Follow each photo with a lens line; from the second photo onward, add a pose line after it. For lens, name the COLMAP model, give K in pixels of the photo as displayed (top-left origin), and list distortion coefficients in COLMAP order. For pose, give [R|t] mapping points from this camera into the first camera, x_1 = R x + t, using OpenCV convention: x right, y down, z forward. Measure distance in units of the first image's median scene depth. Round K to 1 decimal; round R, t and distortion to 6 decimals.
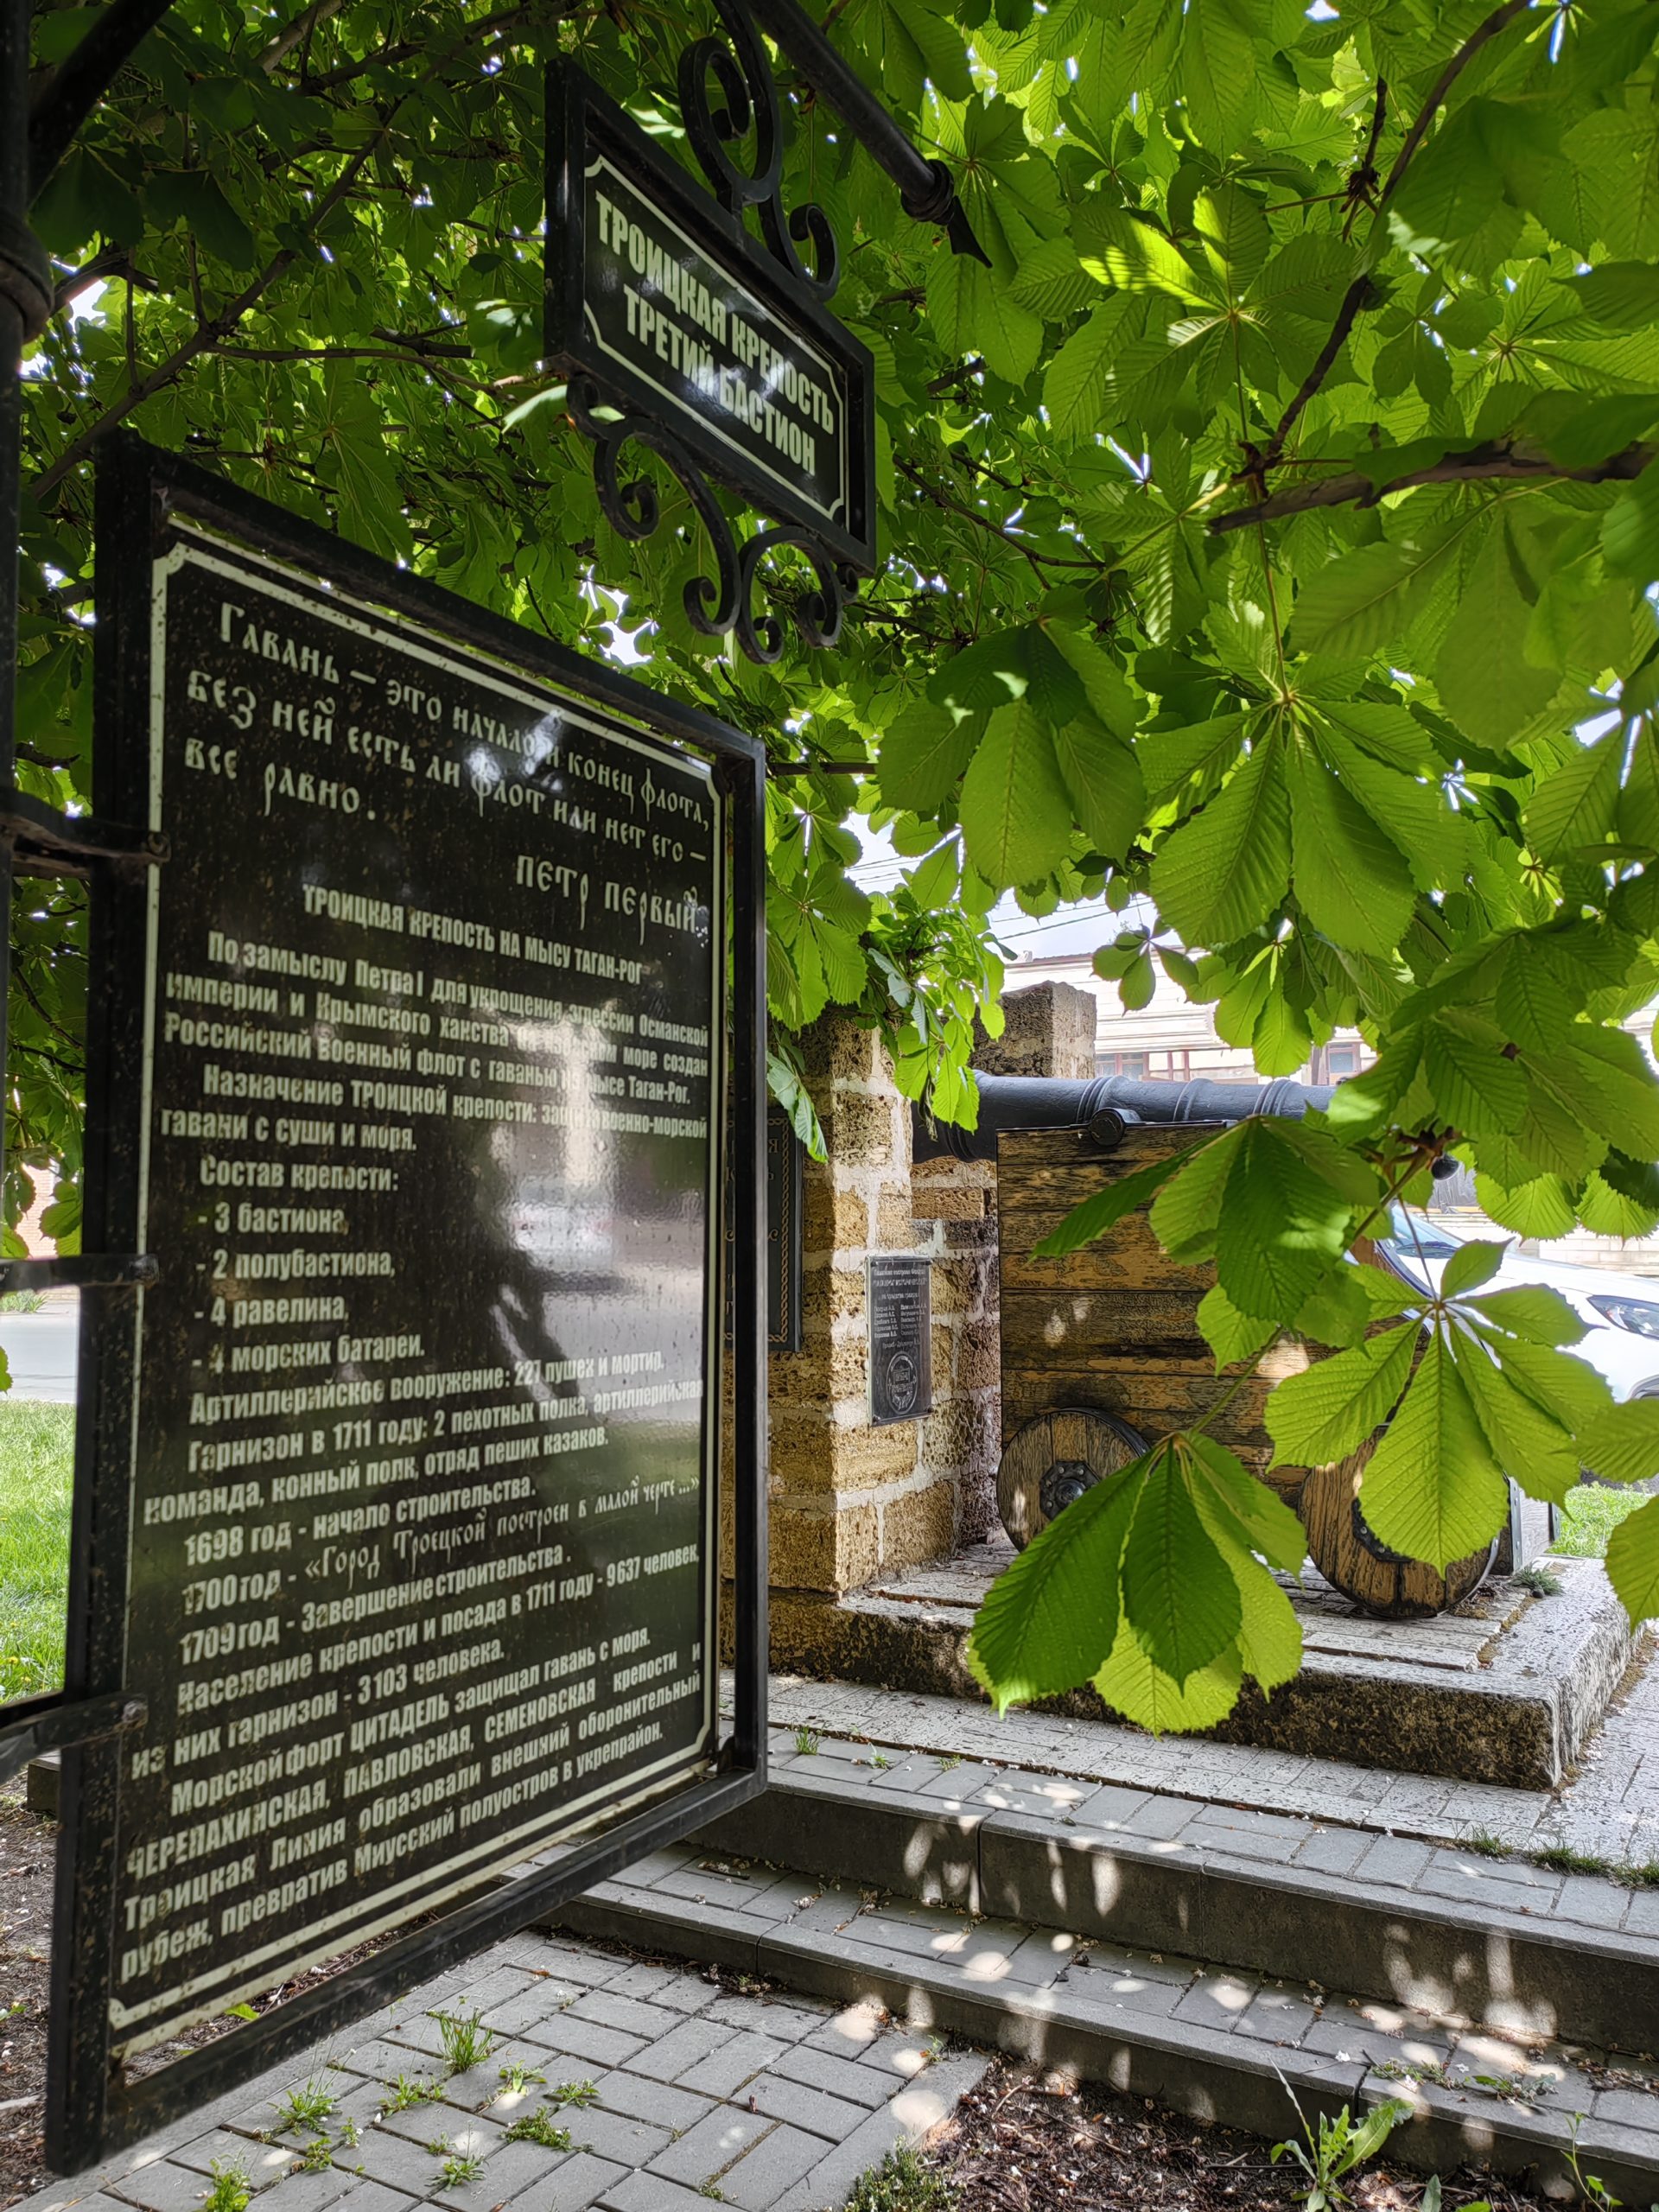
lens RADIAL K [[1713.3, 0, 832.8], [0, 1713.3, 1109.2], [0, 0, 1]] dist [0.015736, -0.006923]
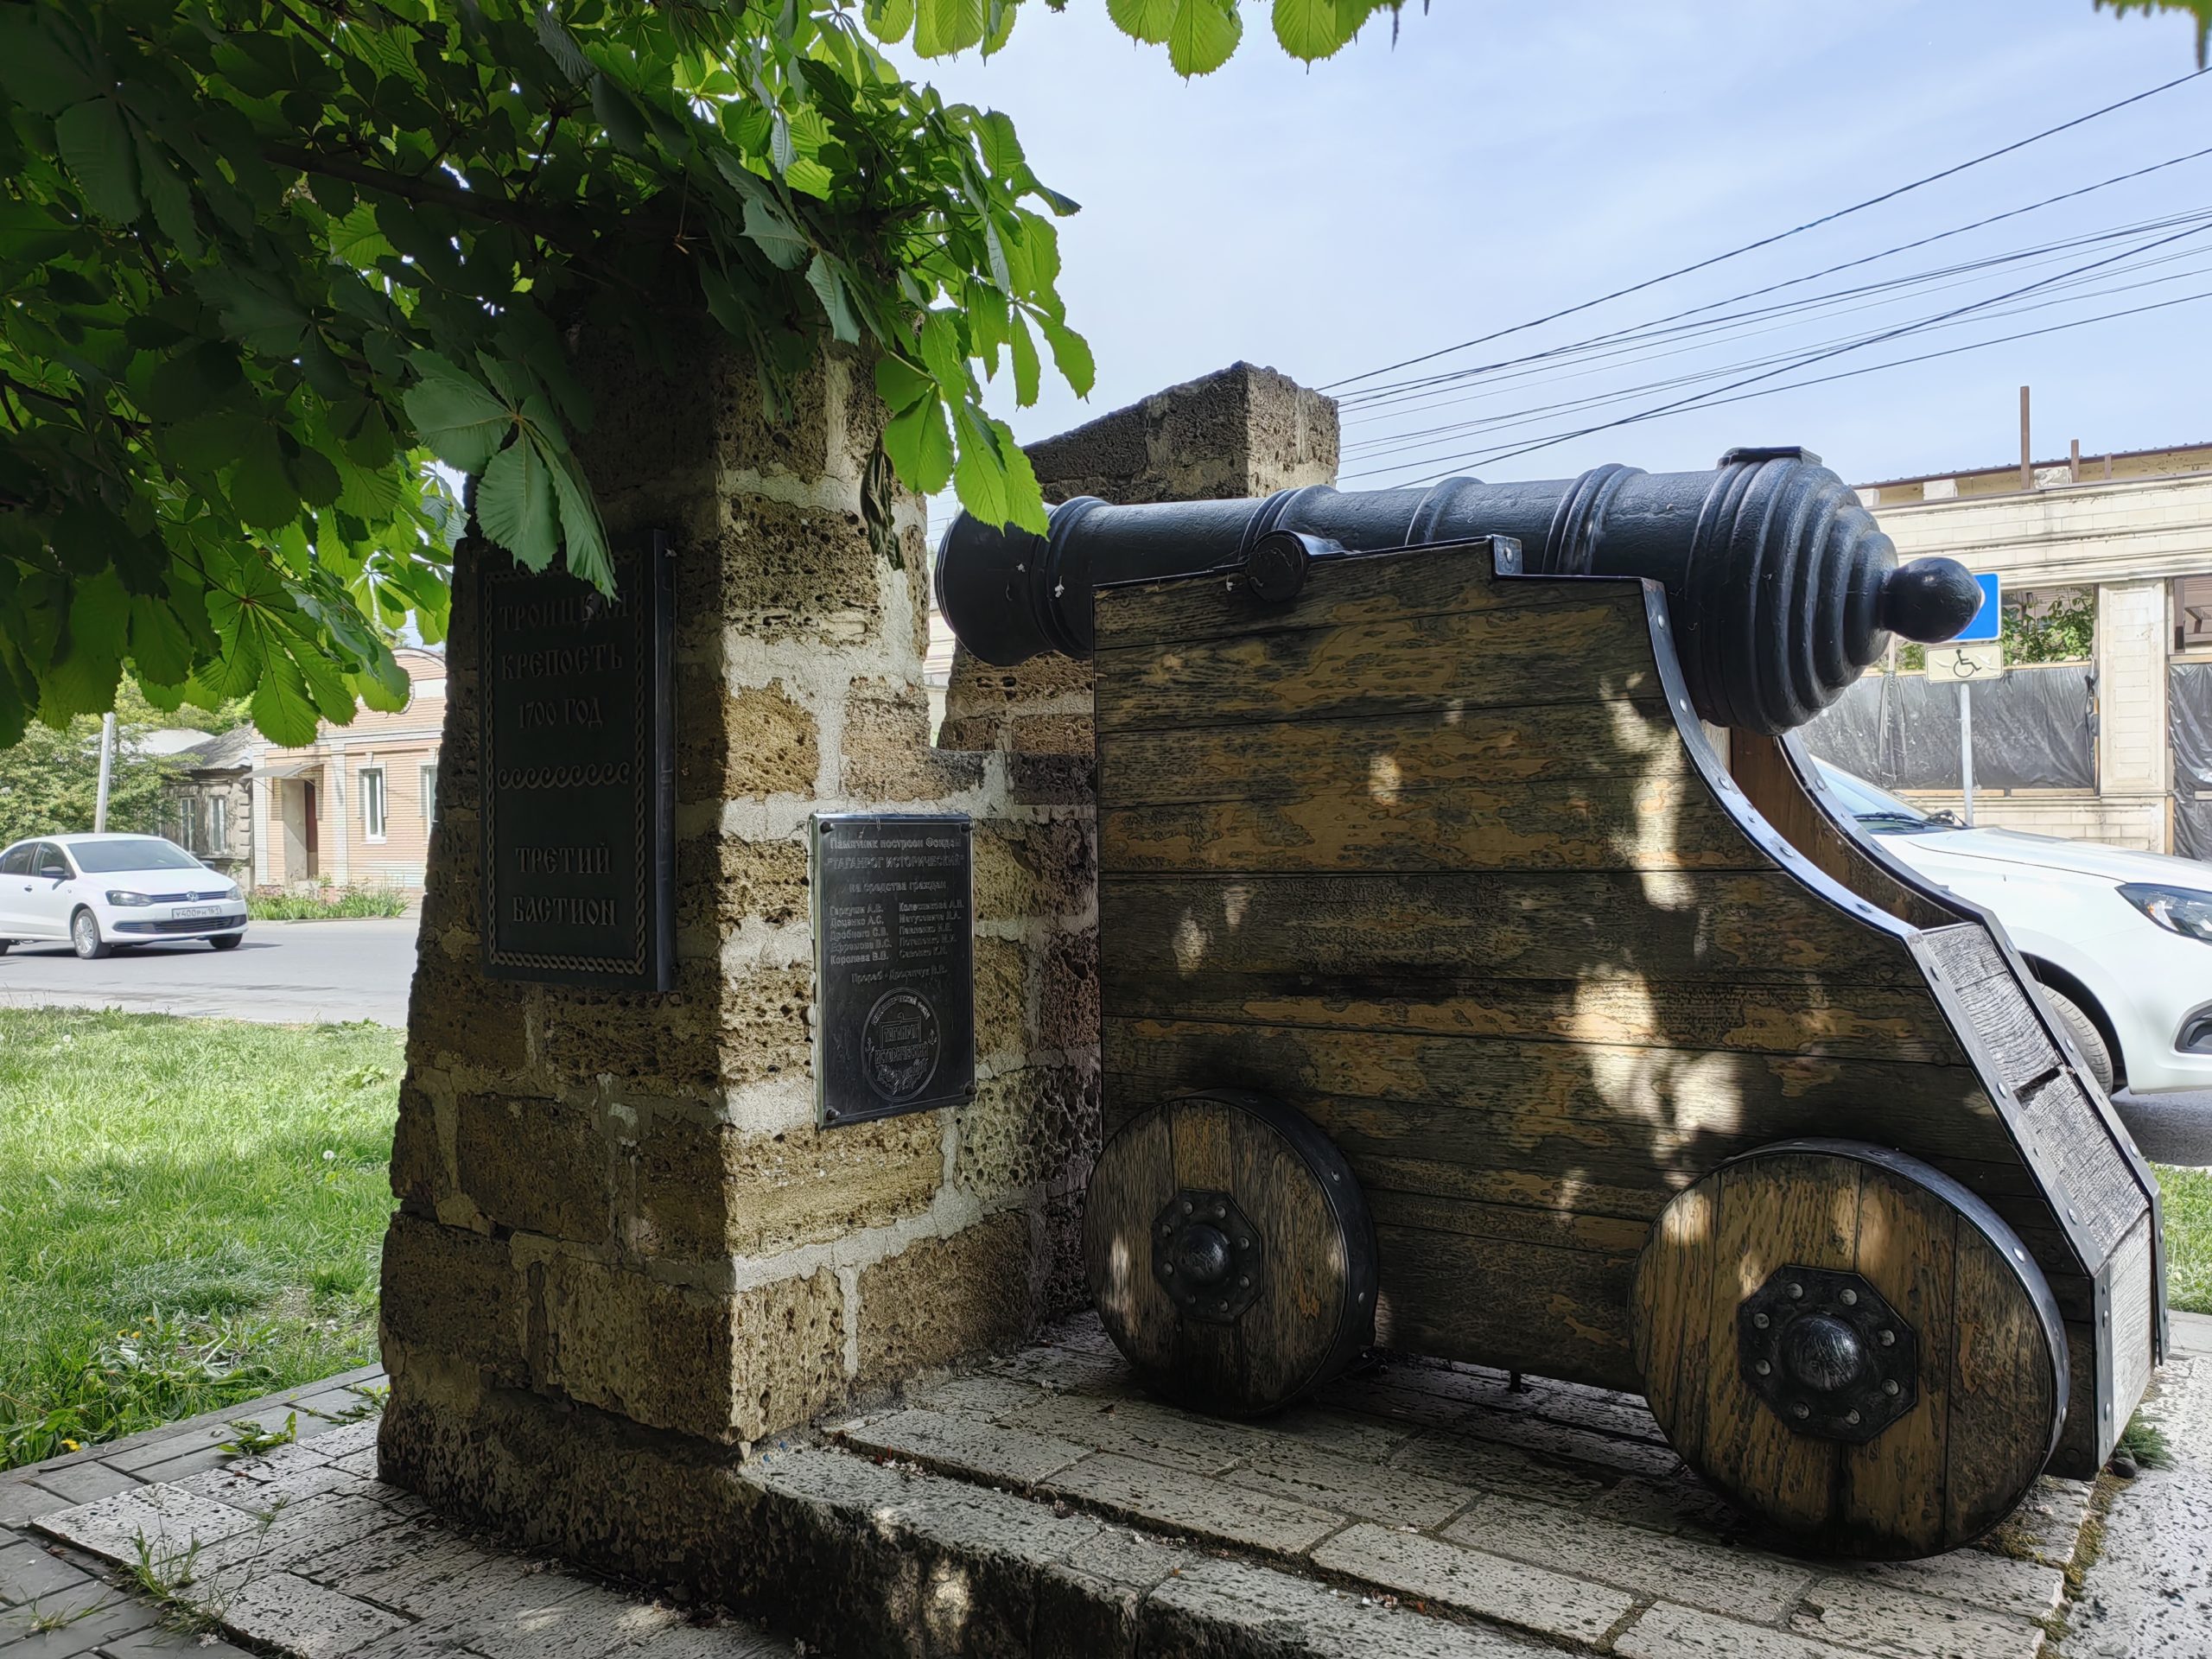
lens RADIAL K [[1713.3, 0, 1100.0], [0, 1713.3, 826.0], [0, 0, 1]] dist [0.015736, -0.006923]
pose [[0.996514, -0.010581, -0.082752, 0.151698], [0.016120, 0.997653, 0.066553, 0.055598], [0.081854, -0.067655, 0.994345, 0.473855]]
